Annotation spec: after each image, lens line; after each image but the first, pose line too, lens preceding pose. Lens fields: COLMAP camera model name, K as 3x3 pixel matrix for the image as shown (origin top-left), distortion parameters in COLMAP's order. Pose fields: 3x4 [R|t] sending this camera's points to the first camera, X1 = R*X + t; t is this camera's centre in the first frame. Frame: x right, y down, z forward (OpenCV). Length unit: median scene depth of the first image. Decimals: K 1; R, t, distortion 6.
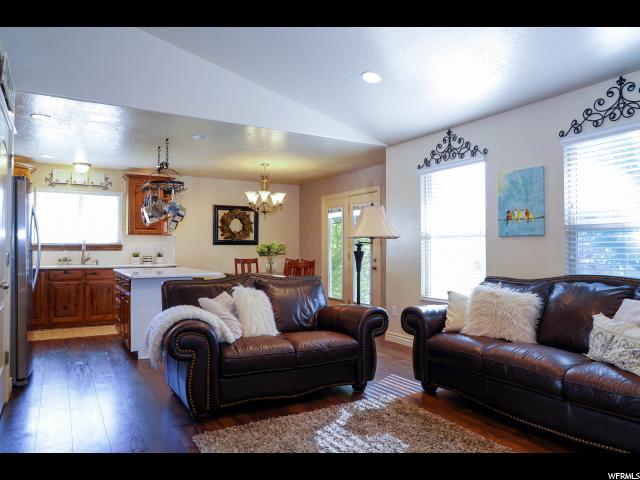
lens RADIAL K [[438.8, 0, 320.0], [0, 438.8, 240.0], [0, 0, 1]] dist [-0.024201, 0.004826]
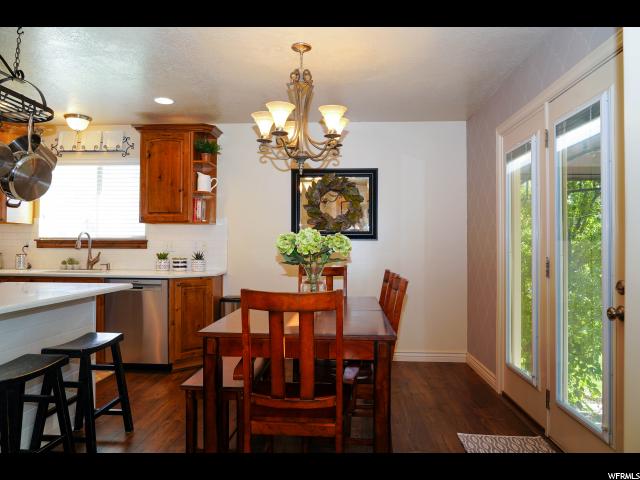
lens RADIAL K [[438.8, 0, 320.0], [0, 438.8, 240.0], [0, 0, 1]] dist [-0.024201, 0.004826]
pose [[0.828603, -0.002630, -0.559830, 0.200826], [0.007276, 0.999955, 0.006072, 0.016293], [0.559789, -0.009104, 0.828585, 1.058281]]
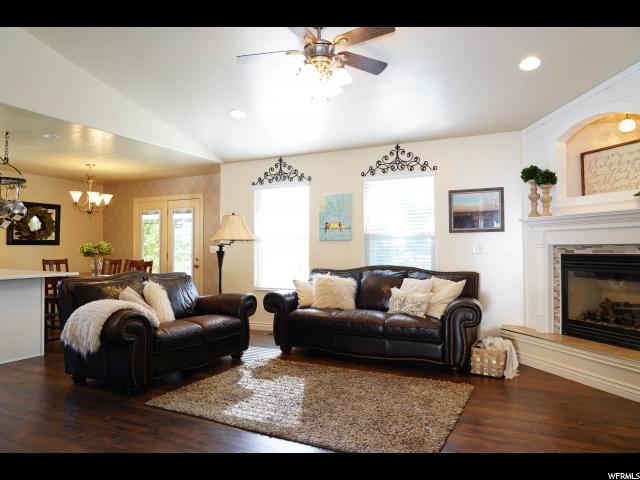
lens RADIAL K [[438.8, 0, 320.0], [0, 438.8, 240.0], [0, 0, 1]] dist [-0.024201, 0.004826]
pose [[0.840438, 0.011203, 0.541792, -0.360483], [-0.010829, 0.999934, -0.003878, -0.003998], [-0.541800, -0.002608, 0.840504, -0.192192]]
